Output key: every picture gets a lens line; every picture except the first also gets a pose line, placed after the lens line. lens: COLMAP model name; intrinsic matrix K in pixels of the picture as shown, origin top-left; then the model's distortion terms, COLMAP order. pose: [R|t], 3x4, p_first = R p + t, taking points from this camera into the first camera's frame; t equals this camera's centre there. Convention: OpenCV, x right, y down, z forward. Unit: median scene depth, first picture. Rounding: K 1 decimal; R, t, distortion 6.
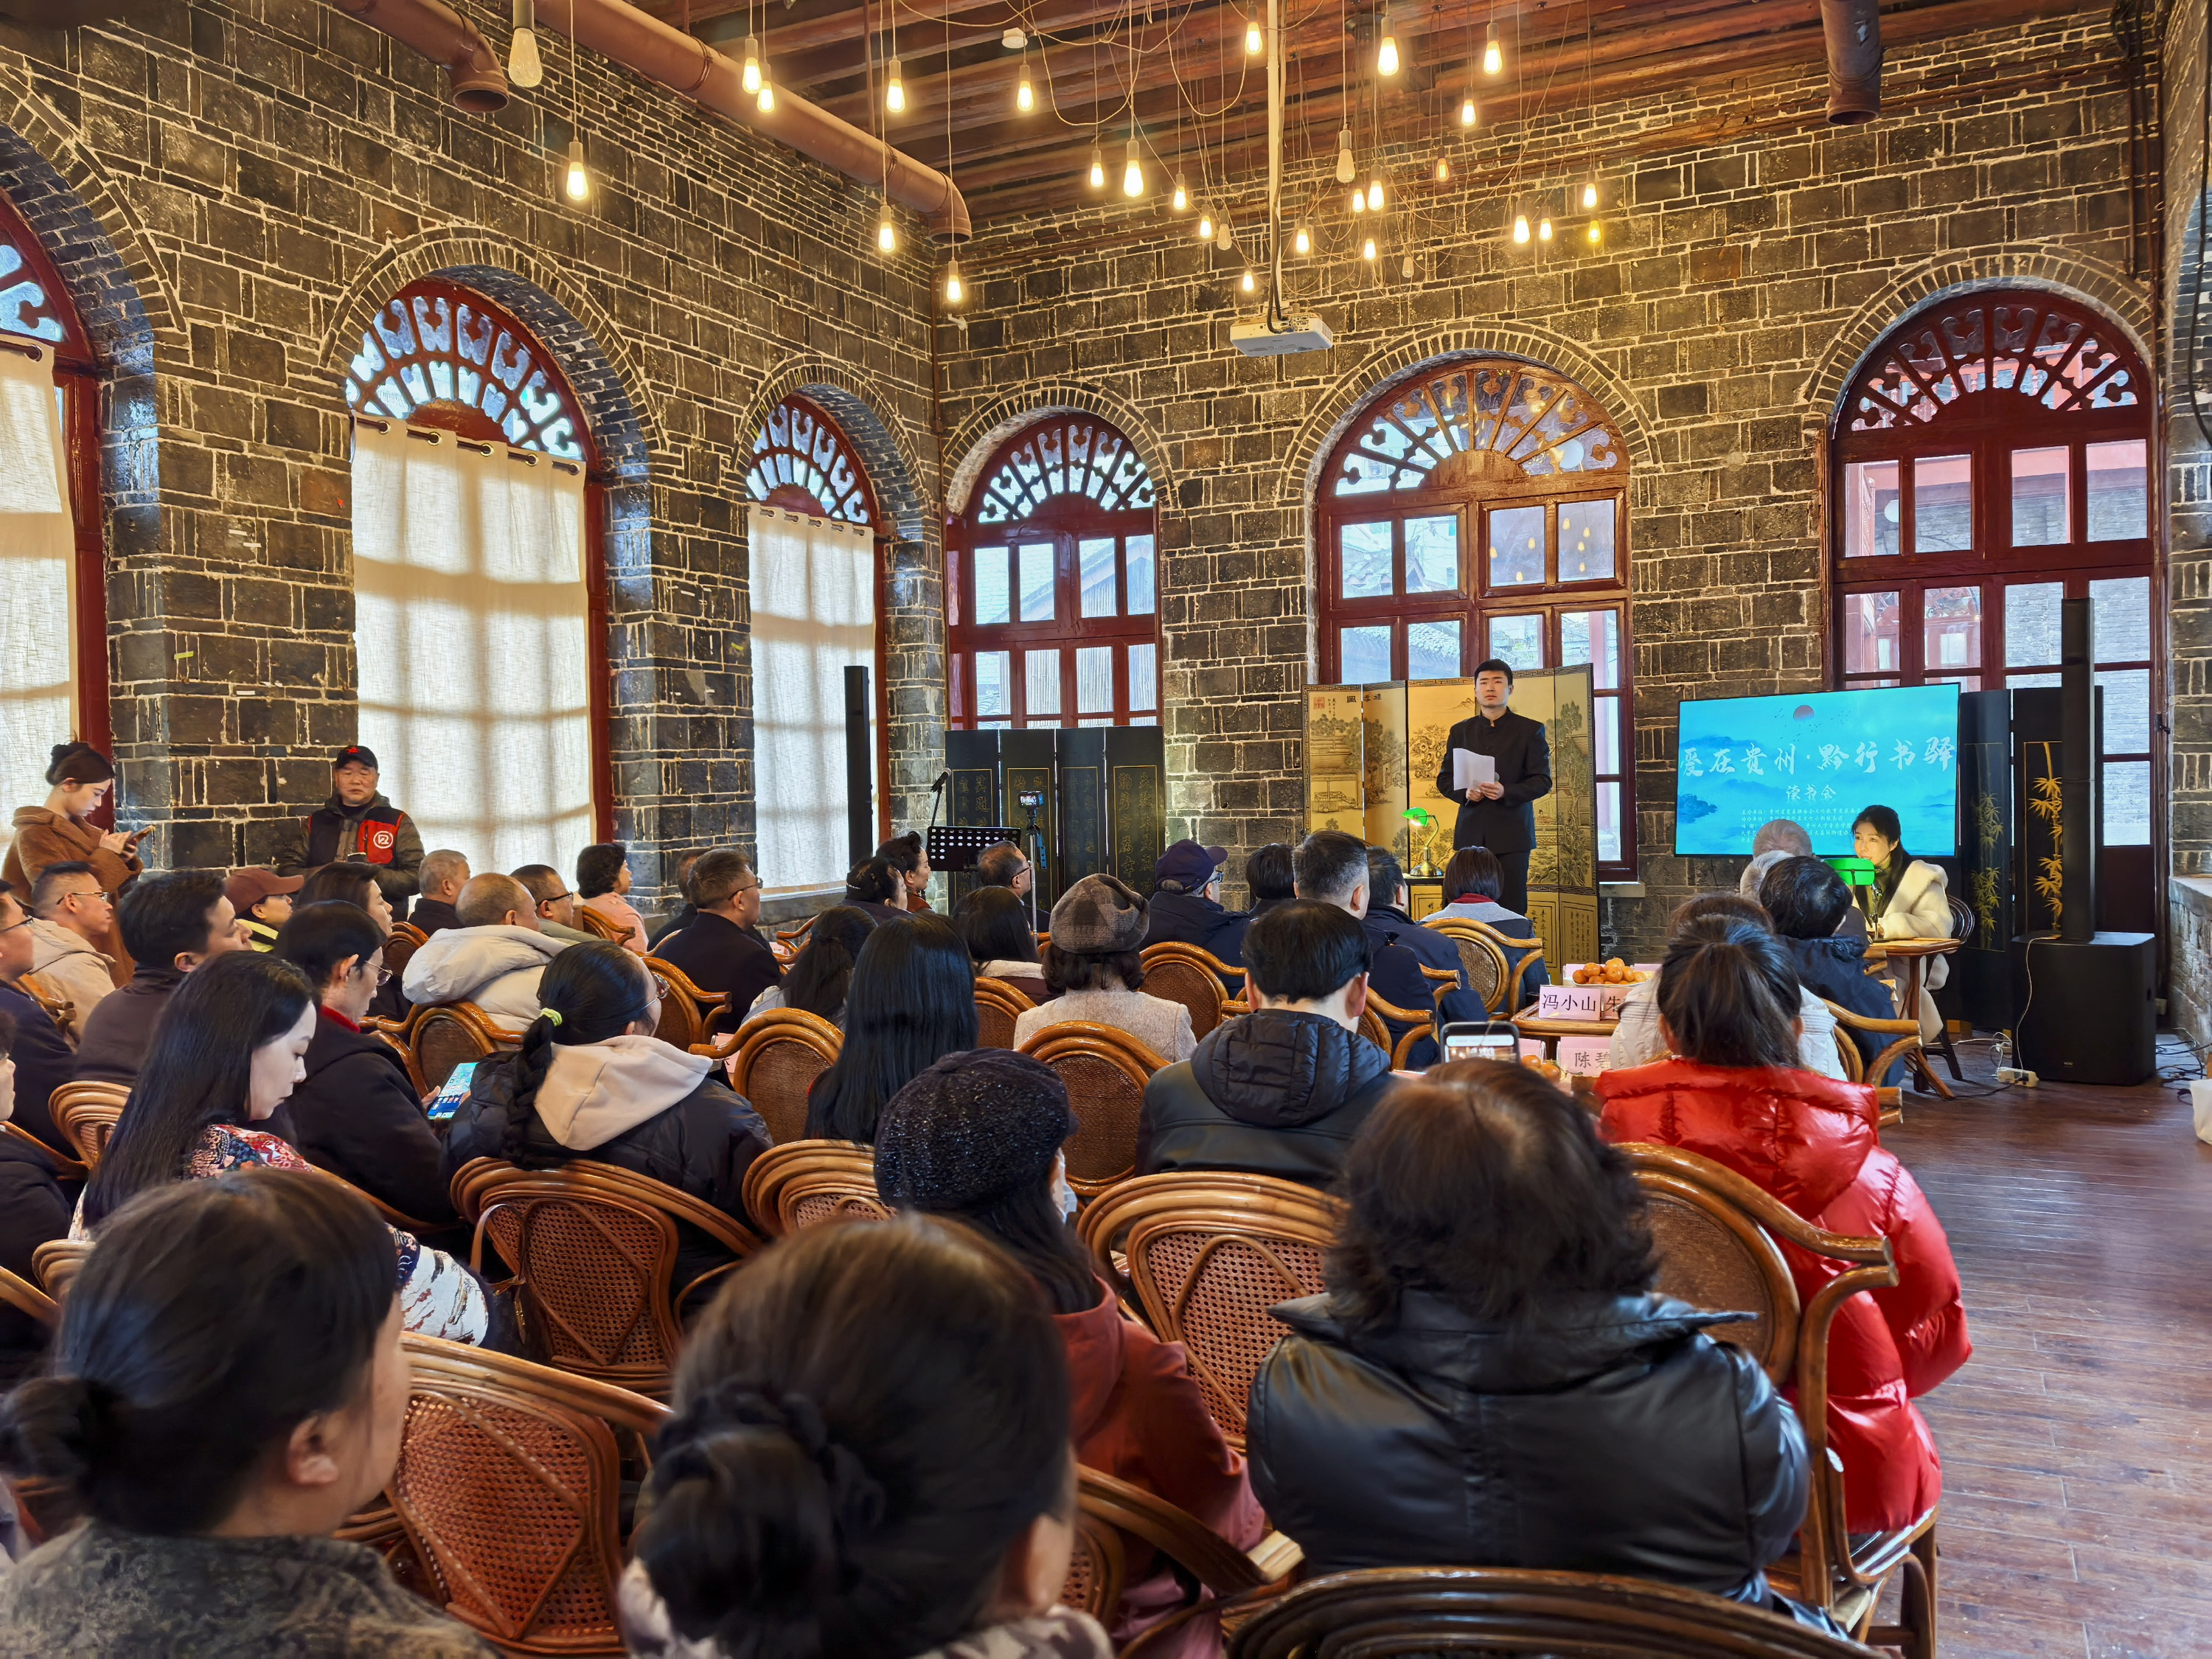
lens RADIAL K [[1734.3, 0, 1106.0], [0, 1734.3, 829.5], [0, 0, 1]] dist [0.079781, -0.153957]
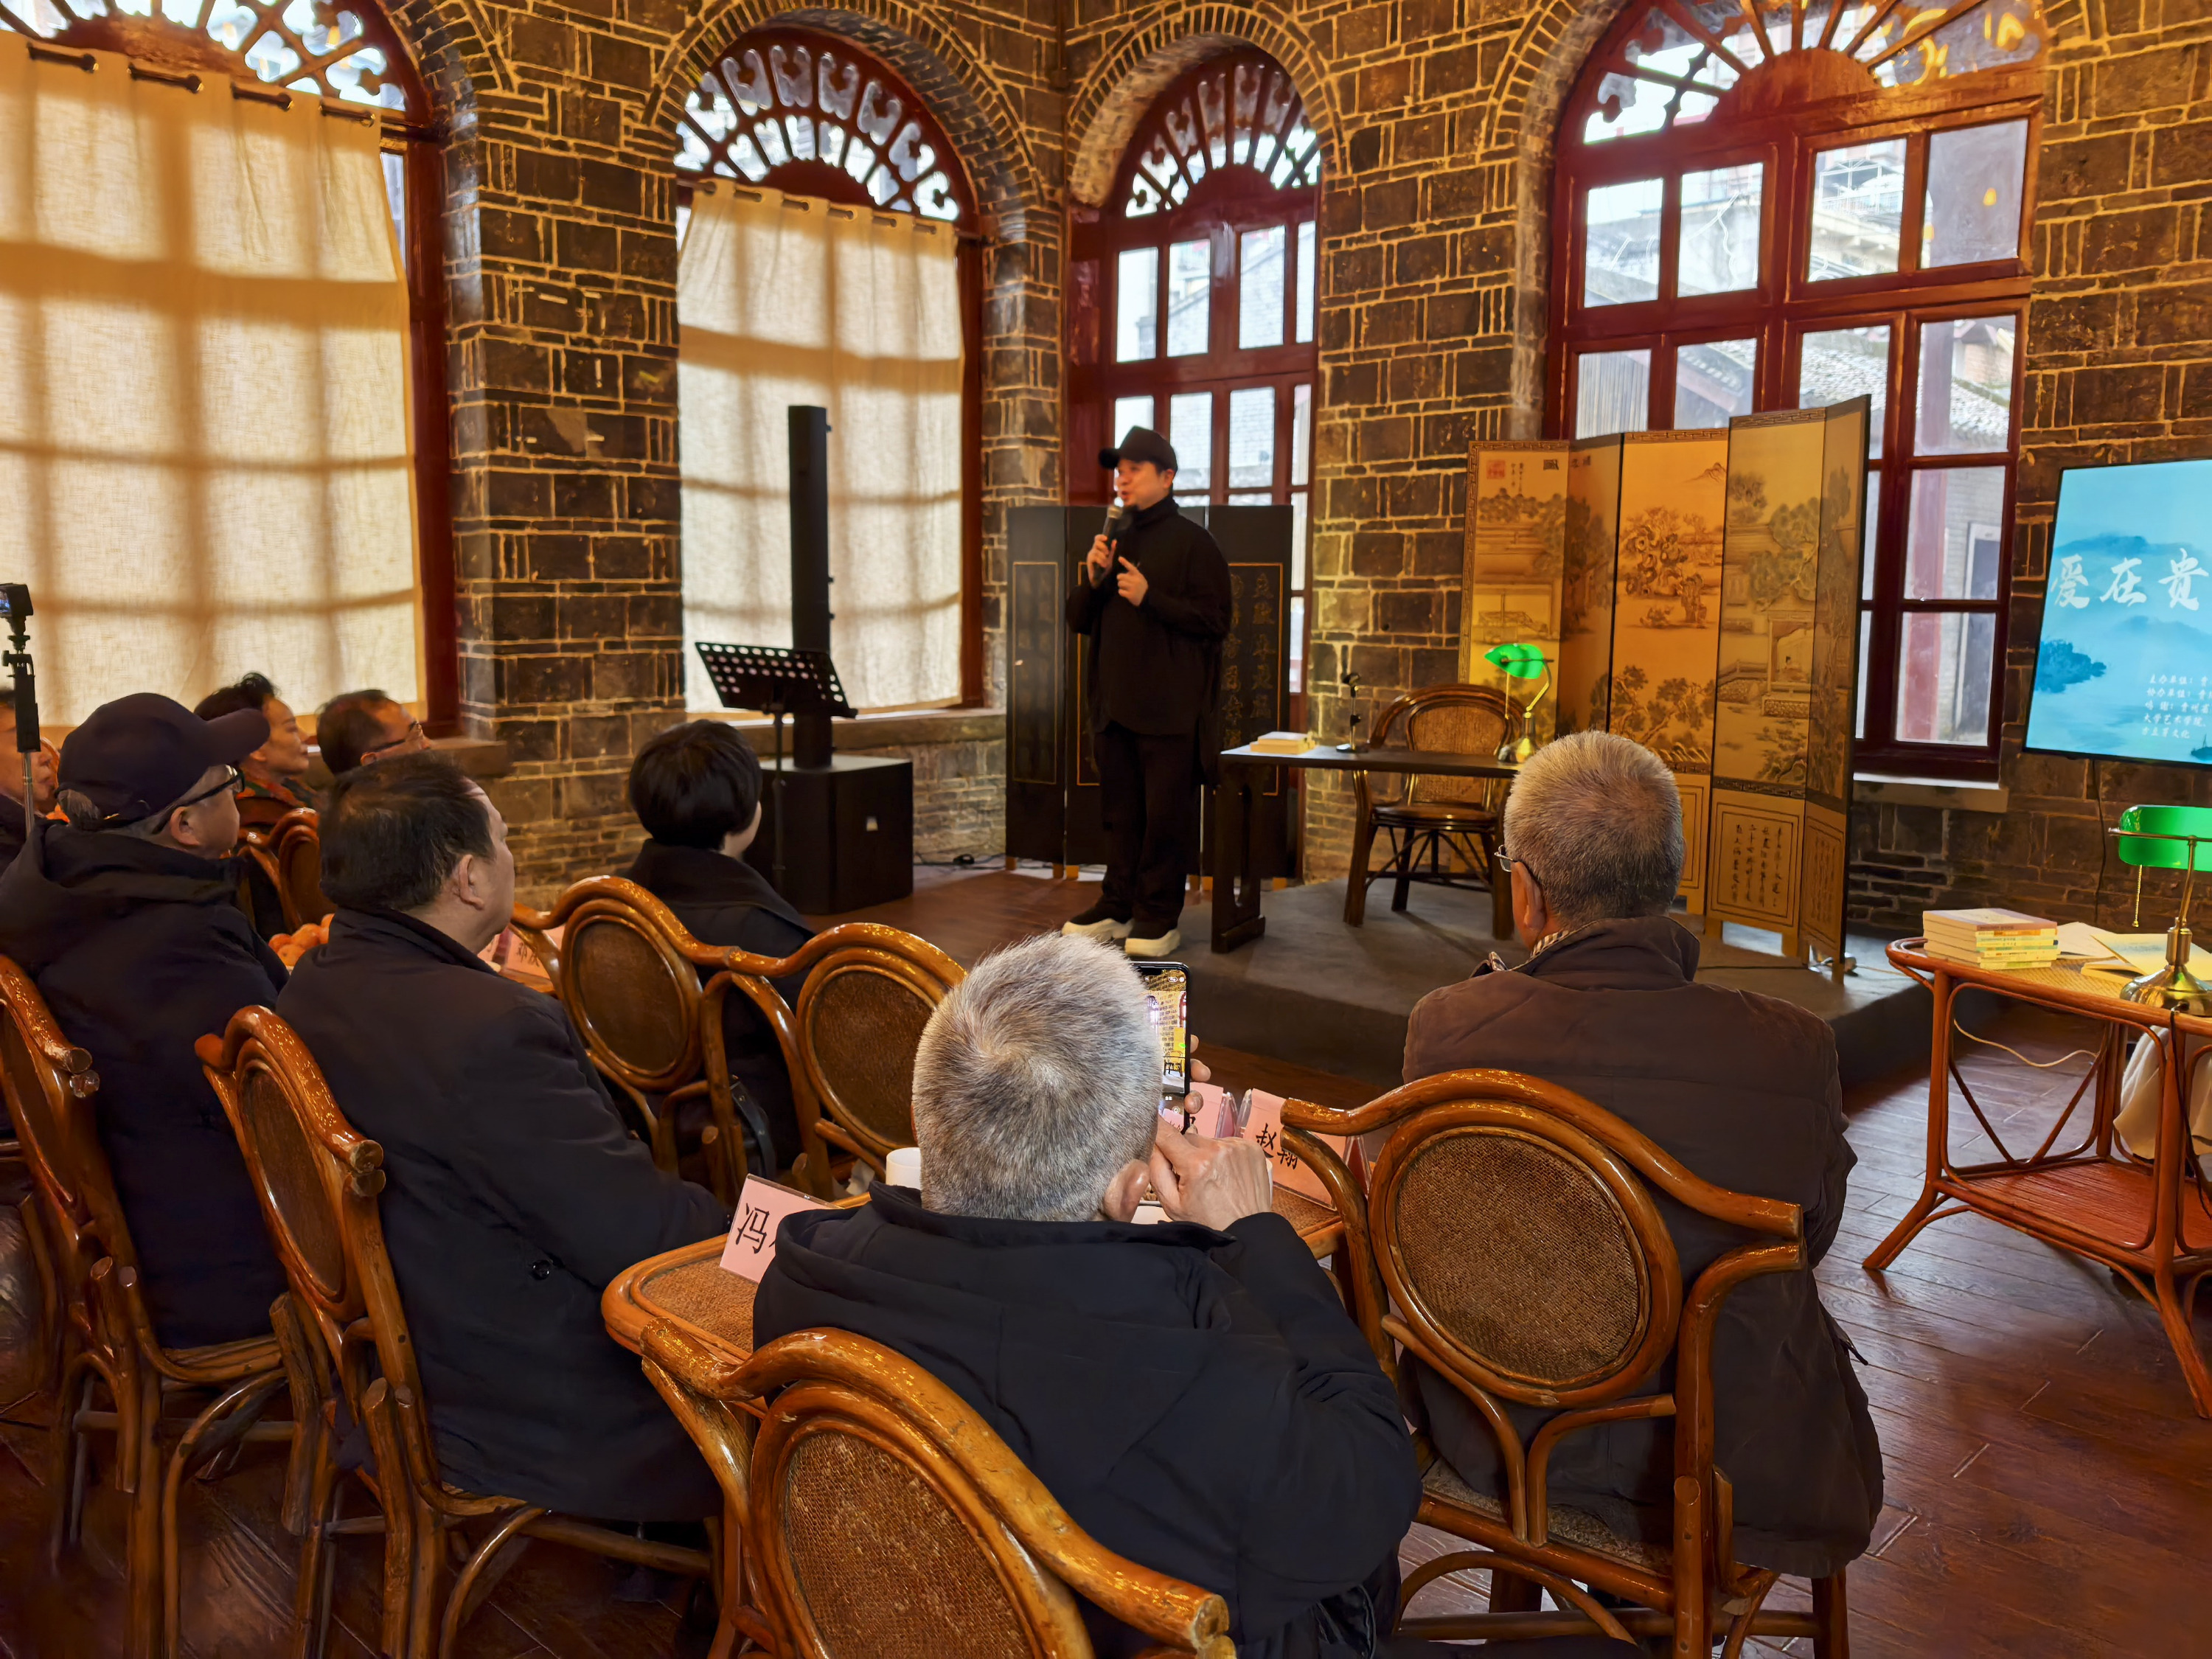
lens RADIAL K [[1766.9, 0, 1136.1], [0, 1766.9, 807.6], [0, 0, 1]] dist [0.016053, -0.022581]
pose [[0.947442, 0.072955, -0.311499, 0.217319], [-0.041530, 0.993460, 0.106359, -0.013925], [0.317222, -0.087833, 0.944275, 0.348320]]
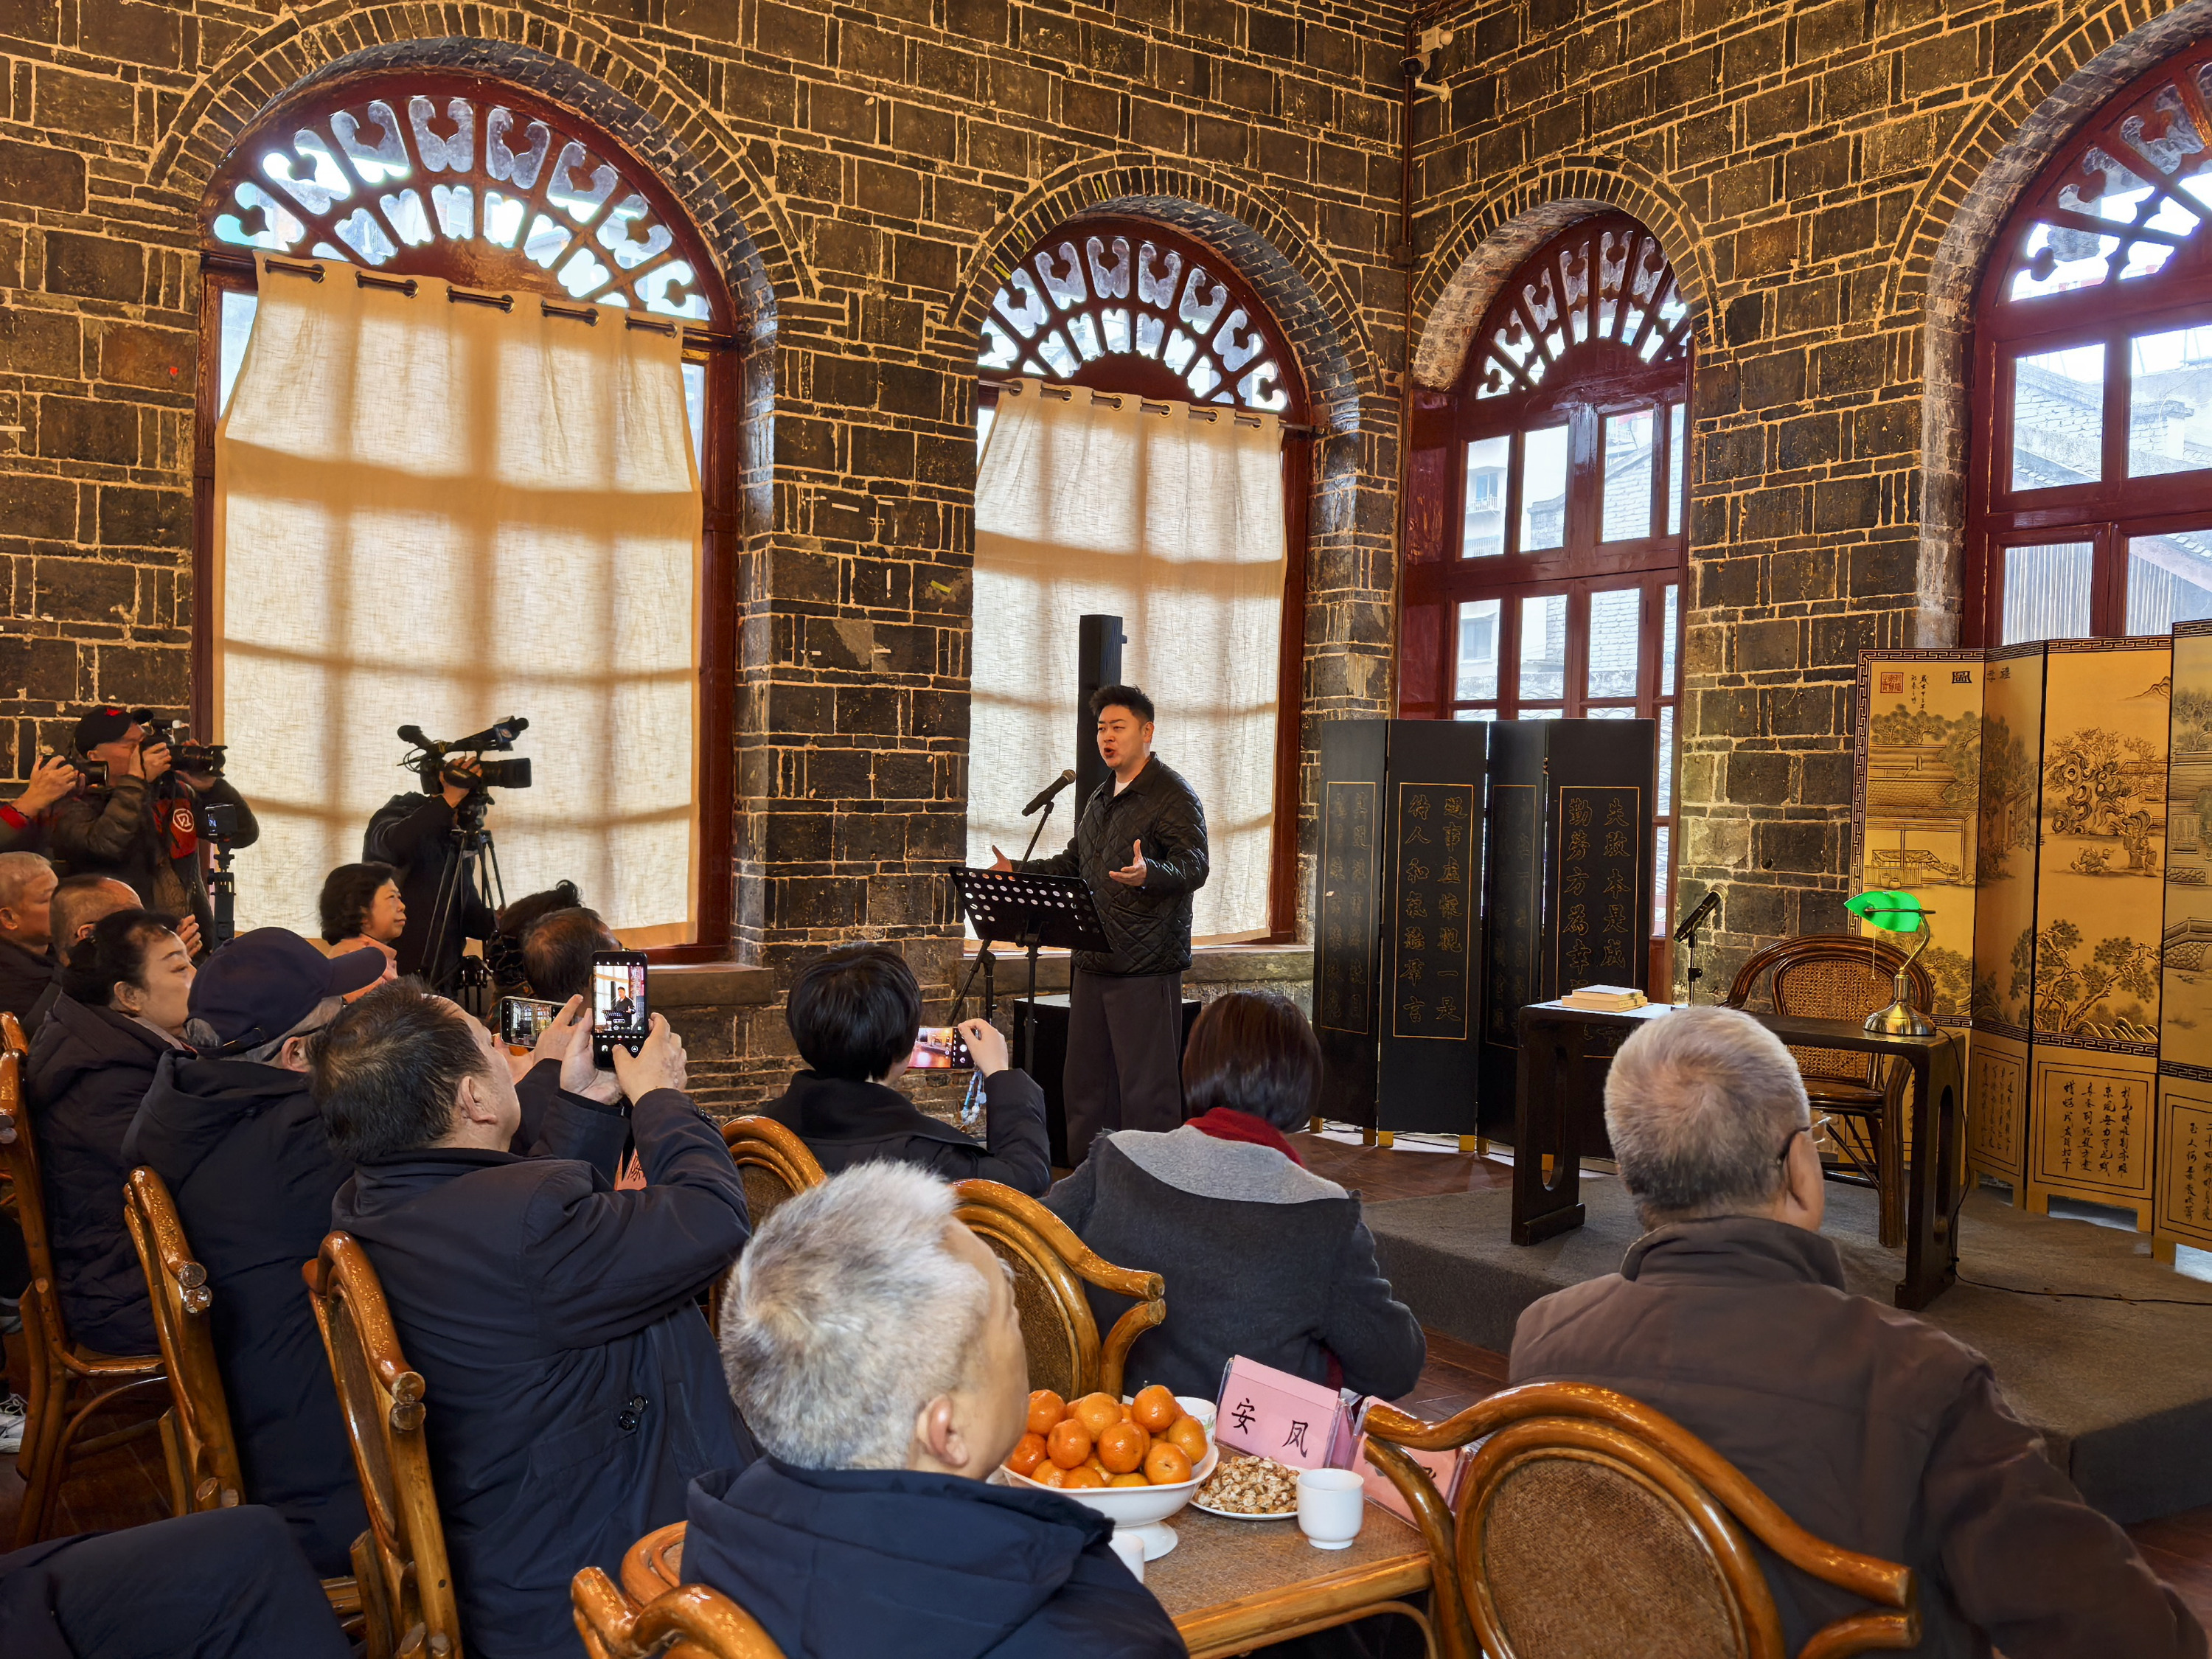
lens RADIAL K [[2039.4, 0, 1106.0], [0, 2039.4, 829.5], [0, 0, 1]] dist [0.055998, -0.083018]
pose [[0.856954, 0.053397, -0.512619, 0.252075], [-0.058662, 0.998260, 0.005918, -0.018097], [0.512044, 0.025000, 0.858596, 0.345464]]
